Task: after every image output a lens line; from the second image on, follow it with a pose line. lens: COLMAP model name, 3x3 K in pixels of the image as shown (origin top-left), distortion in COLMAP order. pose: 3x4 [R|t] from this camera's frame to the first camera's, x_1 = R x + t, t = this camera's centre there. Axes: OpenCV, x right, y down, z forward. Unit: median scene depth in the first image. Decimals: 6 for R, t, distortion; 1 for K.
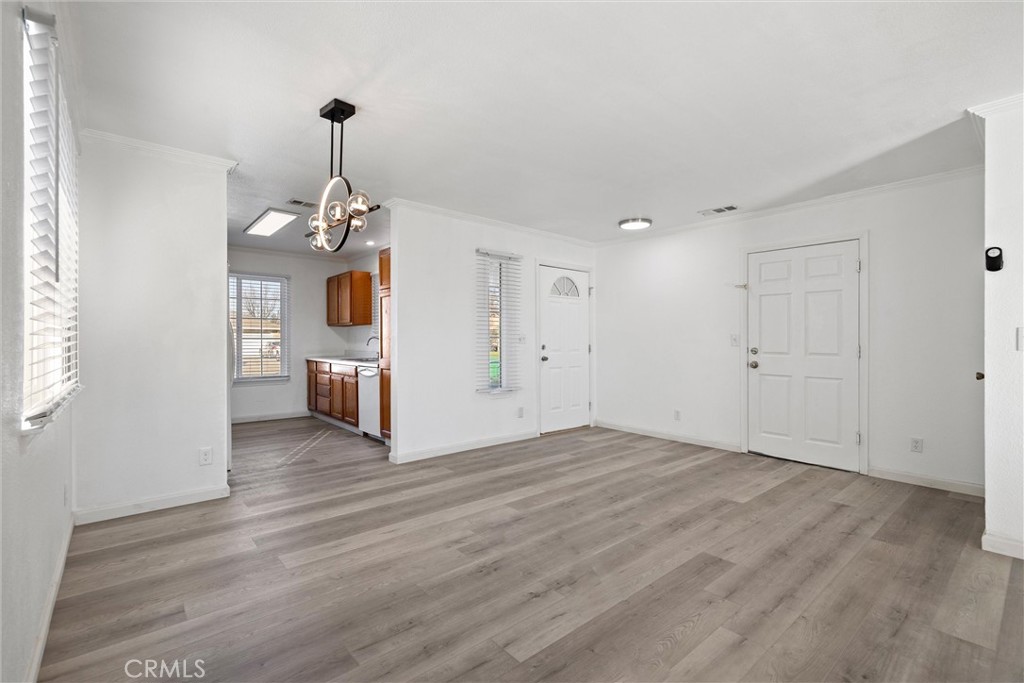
lens RADIAL K [[454.1, 0, 507.9], [0, 454.1, 342.1], [0, 0, 1]] dist [-0.001985, -0.000965]
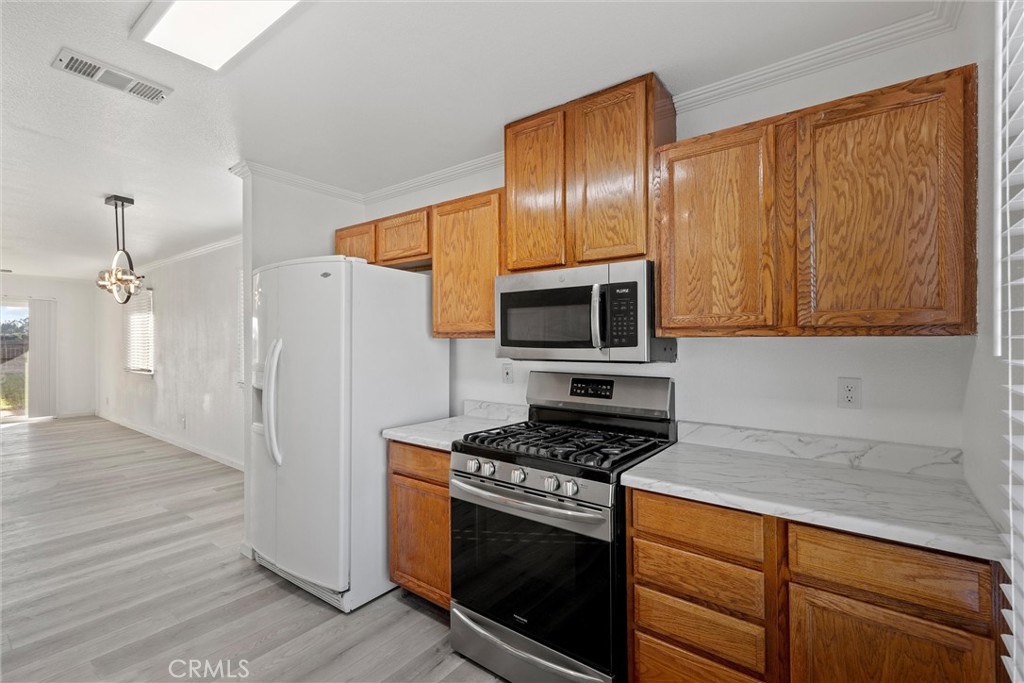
lens RADIAL K [[454.1, 0, 520.4], [0, 454.1, 338.4], [0, 0, 1]] dist [-0.001985, -0.000965]
pose [[-0.972885, -0.002053, -0.231280, -0.878637], [-0.001079, 0.999990, -0.004339, -0.061923], [0.231286, -0.003972, -0.972878, 1.851350]]
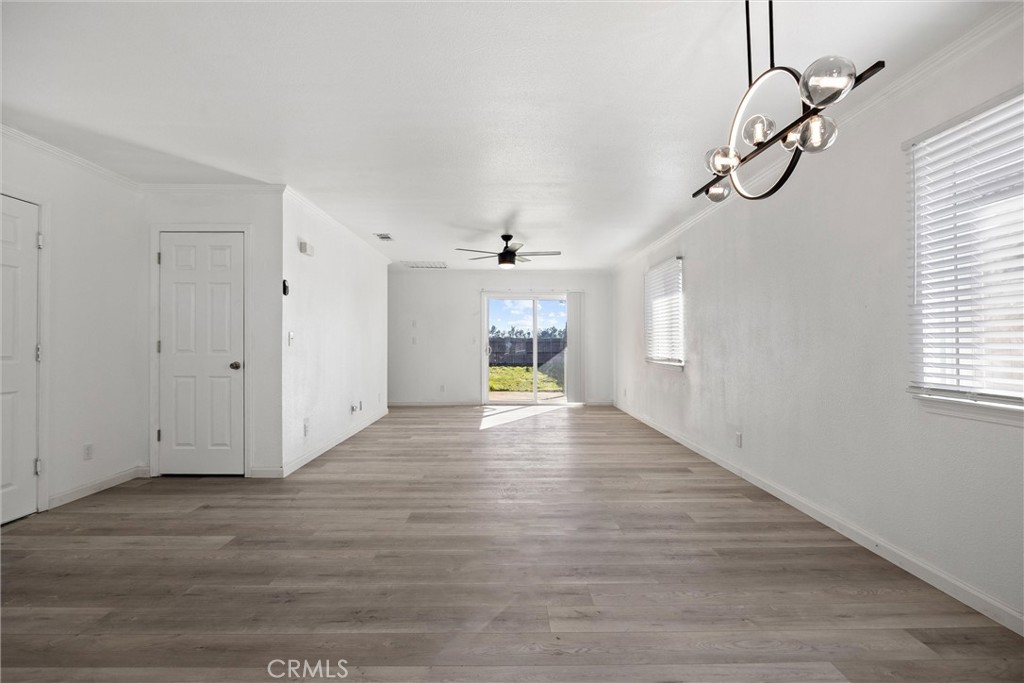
lens RADIAL K [[454.1, 0, 513.4], [0, 454.1, 337.6], [0, 0, 1]] dist [-0.001985, -0.000965]
pose [[-0.777313, 0.005182, 0.629092, -0.352514], [-0.001798, 0.999944, -0.010458, 0.002542], [-0.629111, -0.009260, -0.777260, 1.195931]]
